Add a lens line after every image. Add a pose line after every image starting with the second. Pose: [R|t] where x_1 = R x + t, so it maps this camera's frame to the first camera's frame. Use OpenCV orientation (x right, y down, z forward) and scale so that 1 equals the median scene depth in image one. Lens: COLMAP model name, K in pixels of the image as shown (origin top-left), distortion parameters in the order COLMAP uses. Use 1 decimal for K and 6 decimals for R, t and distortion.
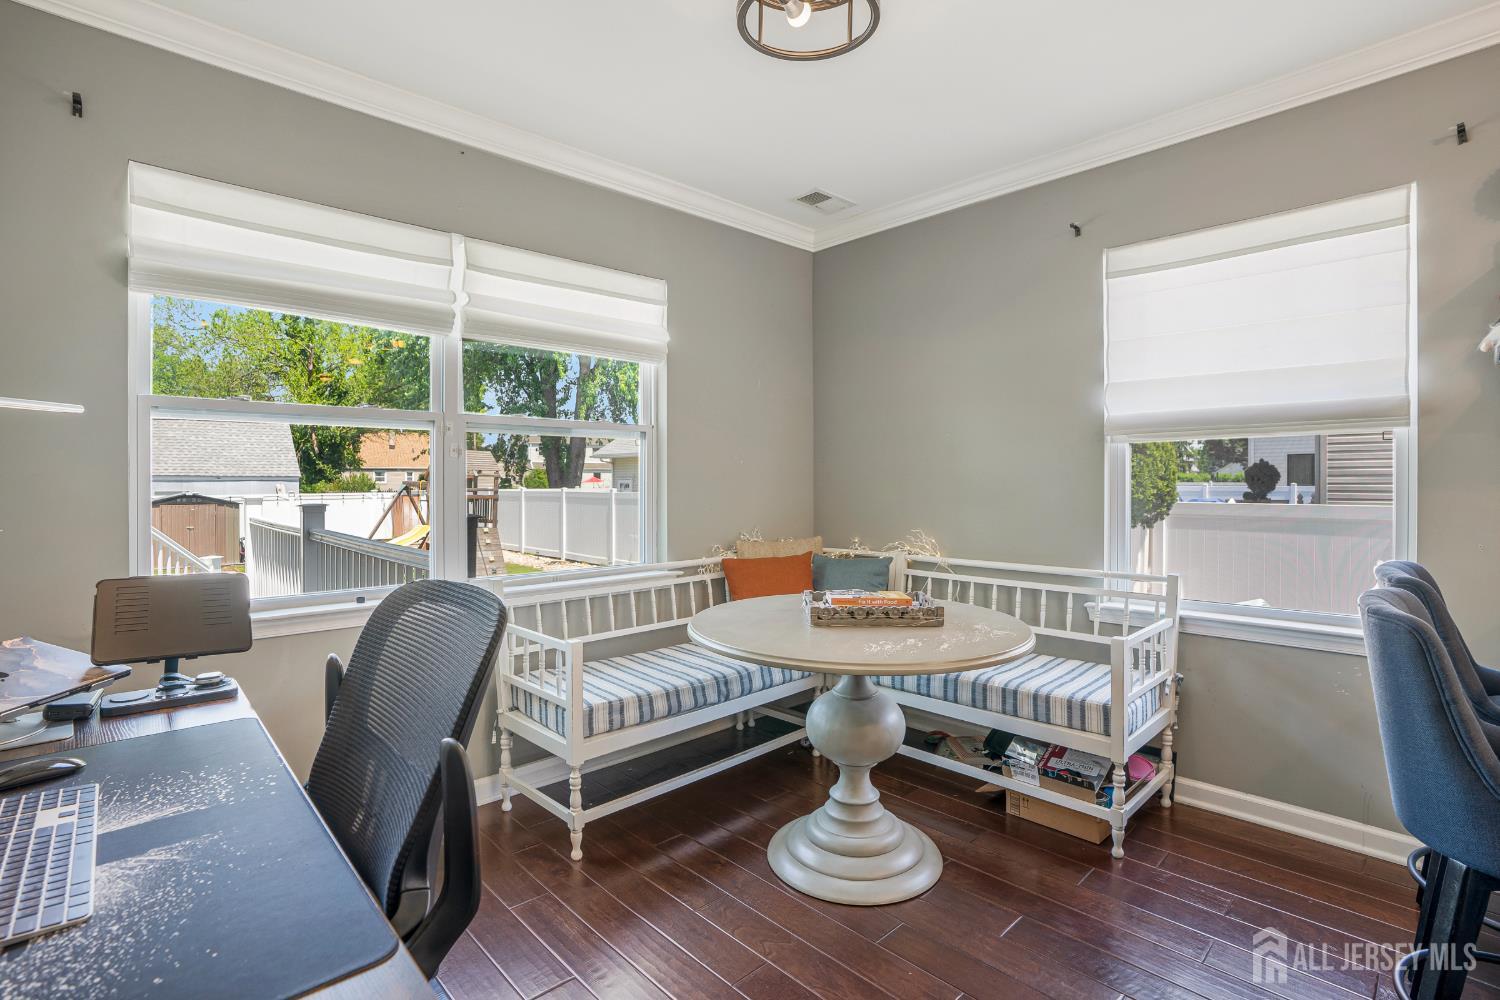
lens RADIAL K [[706.3, 0, 735.8], [0, 706.3, 490.5], [0, 0, 1]] dist [-0.051365, 0.031964]
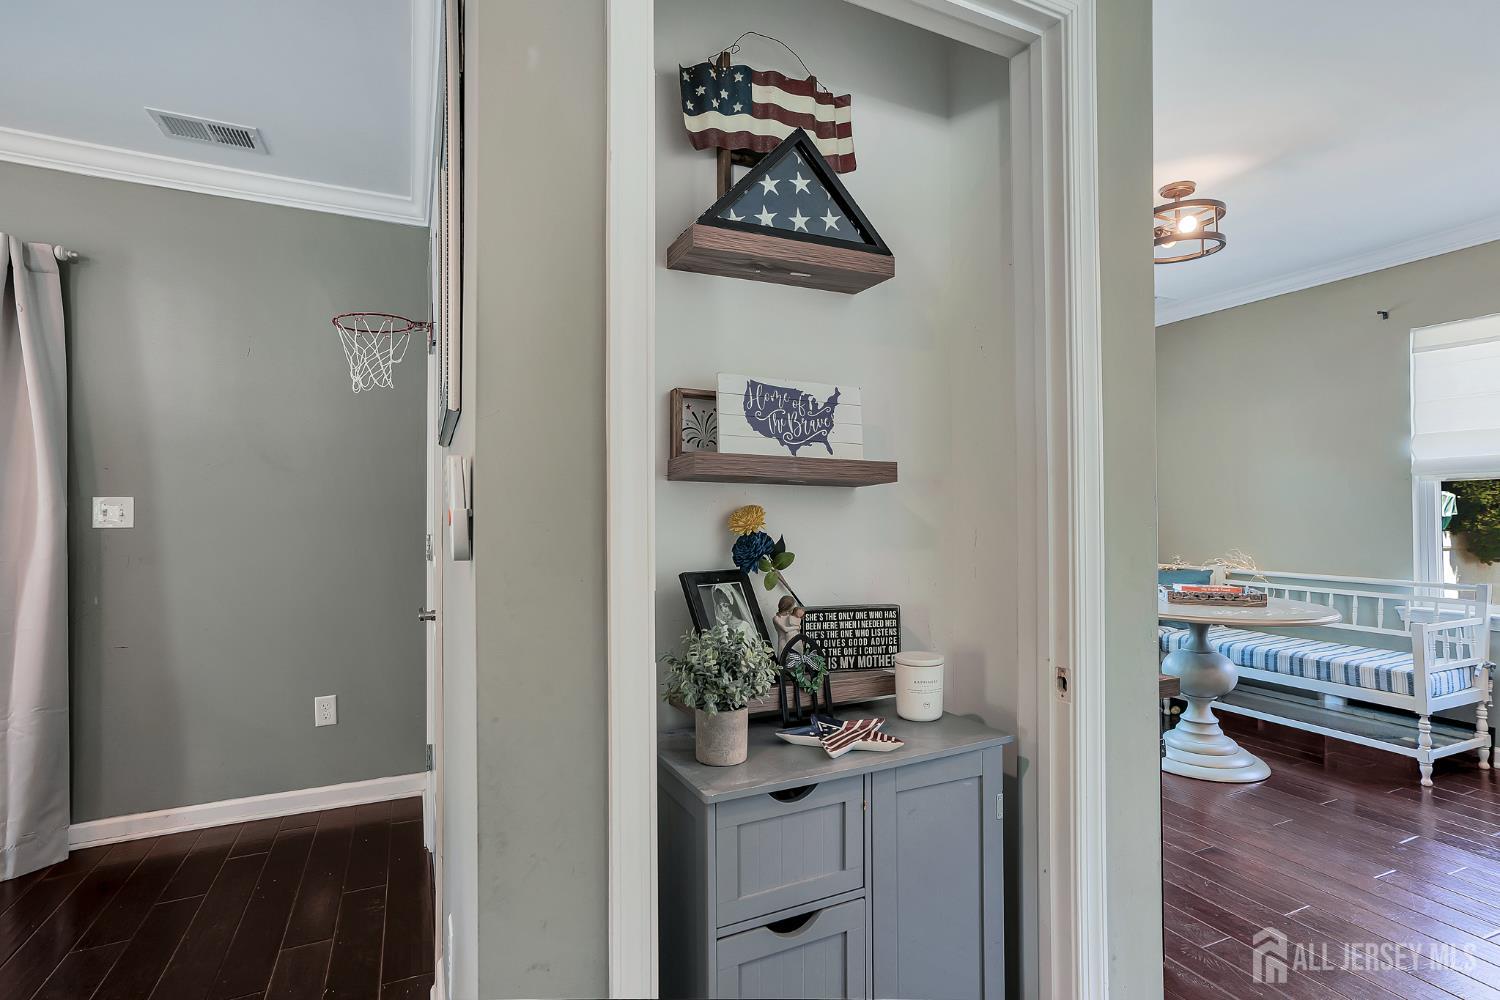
lens RADIAL K [[706.3, 0, 735.8], [0, 706.3, 490.5], [0, 0, 1]] dist [-0.051365, 0.031964]
pose [[0.942800, -0.005555, -0.333311, -0.241215], [-0.008041, 0.999191, -0.039396, 0.009400], [0.333261, 0.039822, 0.941993, -0.676683]]
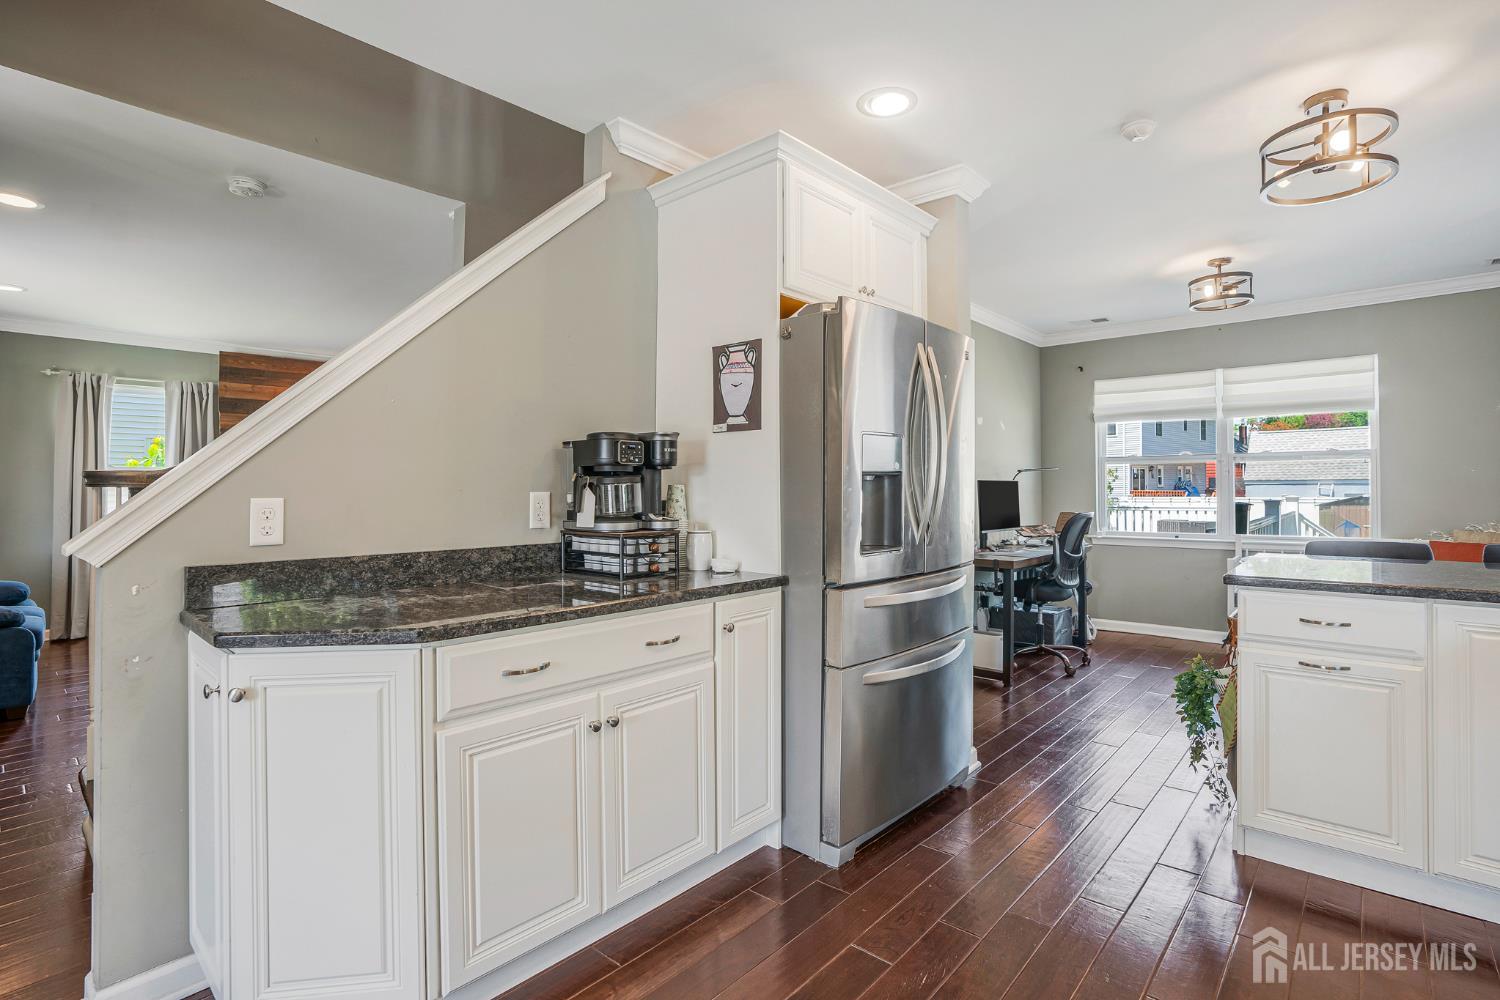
lens RADIAL K [[706.3, 0, 735.8], [0, 706.3, 490.5], [0, 0, 1]] dist [-0.051365, 0.031964]
pose [[0.090741, 0.007565, -0.995846, 1.457568], [-0.012172, 0.999905, 0.006486, 0.004684], [0.995800, 0.011532, 0.090824, -0.602159]]
